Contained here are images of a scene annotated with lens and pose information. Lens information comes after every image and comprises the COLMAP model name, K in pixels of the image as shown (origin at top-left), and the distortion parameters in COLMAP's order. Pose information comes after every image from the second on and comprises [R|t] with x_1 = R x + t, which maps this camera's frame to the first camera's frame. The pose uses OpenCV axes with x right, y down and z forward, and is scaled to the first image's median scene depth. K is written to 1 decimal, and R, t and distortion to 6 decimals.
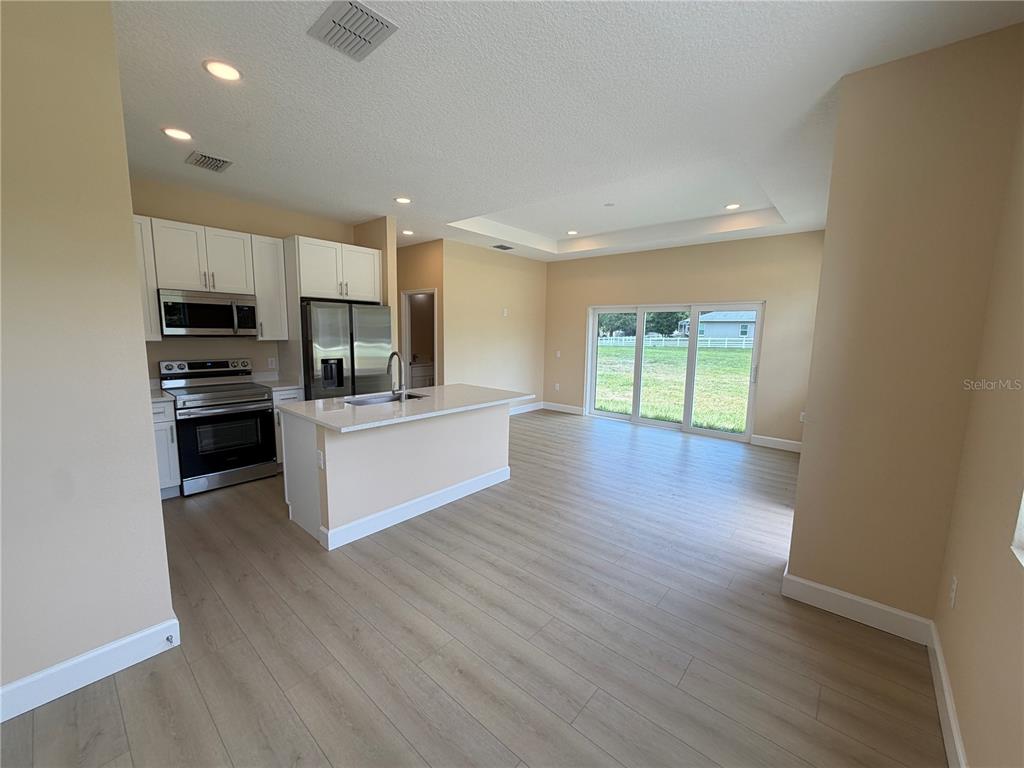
lens RADIAL K [[408.4, 0, 508.4], [0, 408.4, 383.6], [0, 0, 1]] dist [-0.000424, -0.000076]
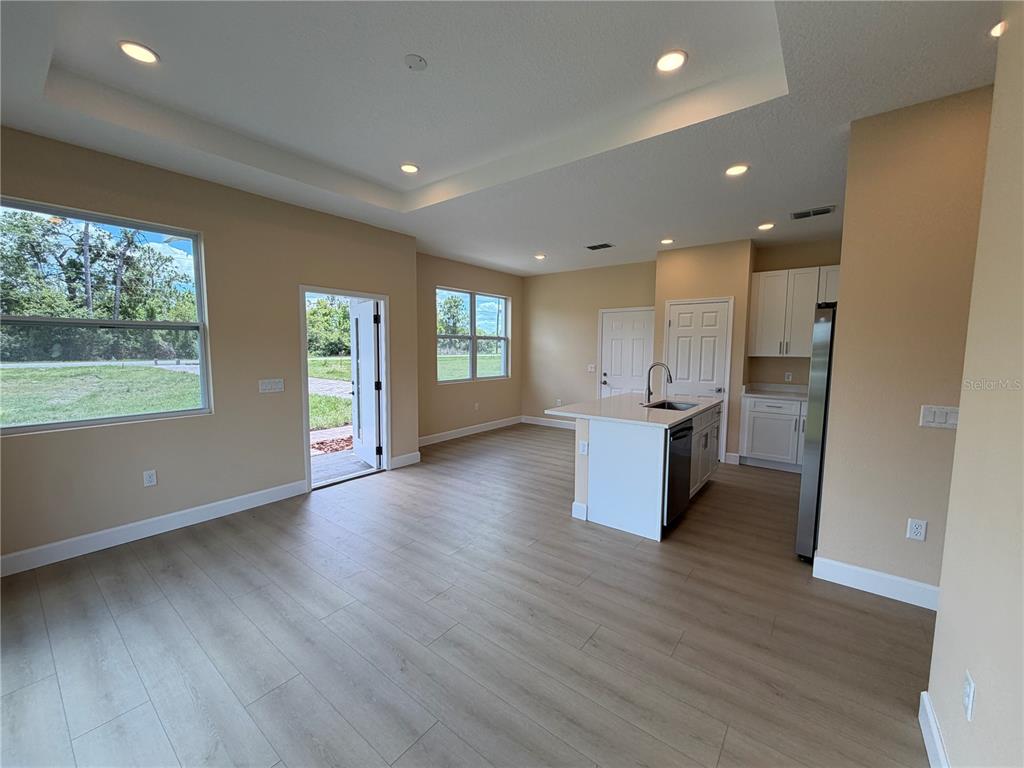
lens RADIAL K [[408.4, 0, 508.4], [0, 408.4, 383.6], [0, 0, 1]] dist [-0.000424, -0.000076]
pose [[-0.998309, -0.015292, -0.056087, 0.197381], [-0.027505, 0.974211, 0.223957, -0.236247], [0.051216, 0.225121, -0.972984, 1.825827]]
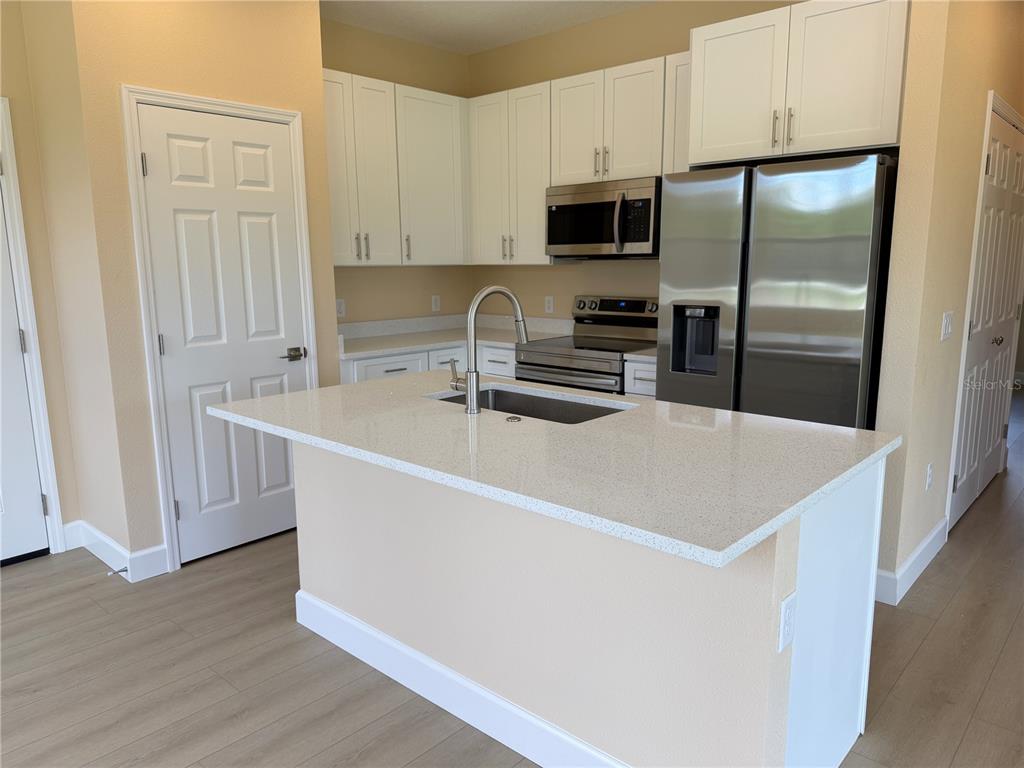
lens RADIAL K [[720.3, 0, 512.0], [0, 720.3, 384.0], [0, 0, 1]] dist [0.053020, -0.072380]
pose [[-0.015261, 0.154531, -0.987870, 0.353482], [-0.120009, 0.980560, 0.155242, -0.078737], [0.992656, 0.120922, 0.003581, 0.862581]]
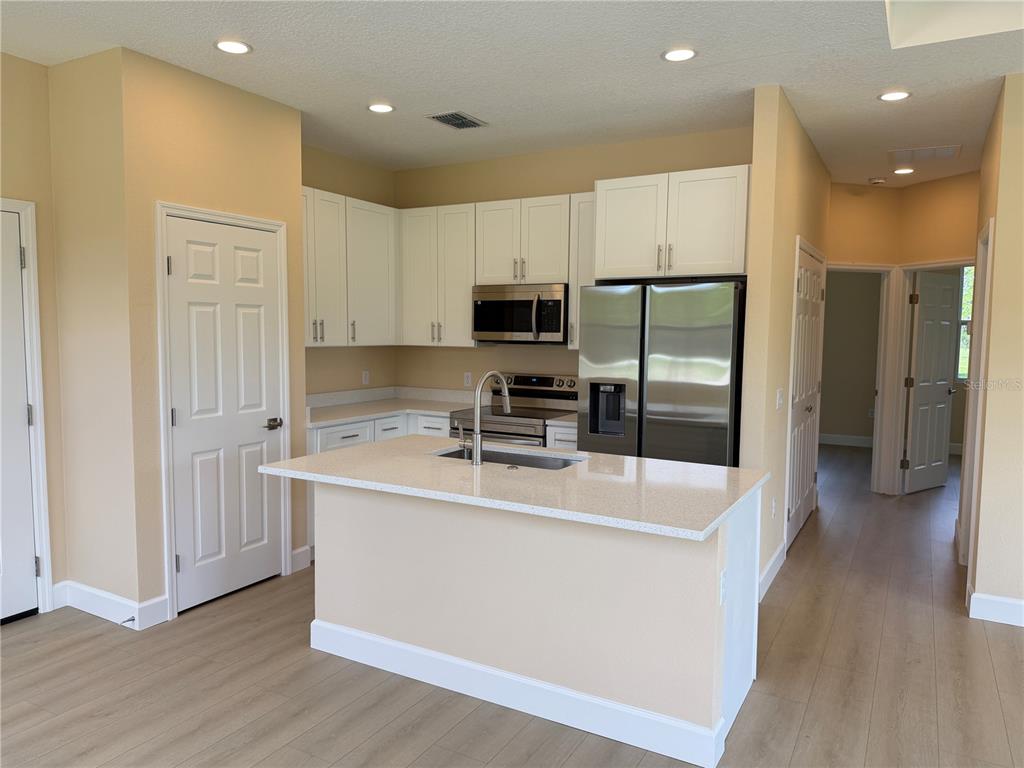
lens RADIAL K [[716.8, 0, 510.1], [0, 716.8, 380.7], [0, 0, 1]] dist [0.087208, -0.113142]
pose [[0.201906, 0.057032, -0.977743, 0.550541], [-0.131947, 0.990786, 0.030545, -0.081603], [0.970476, 0.122843, 0.207571, 0.697881]]
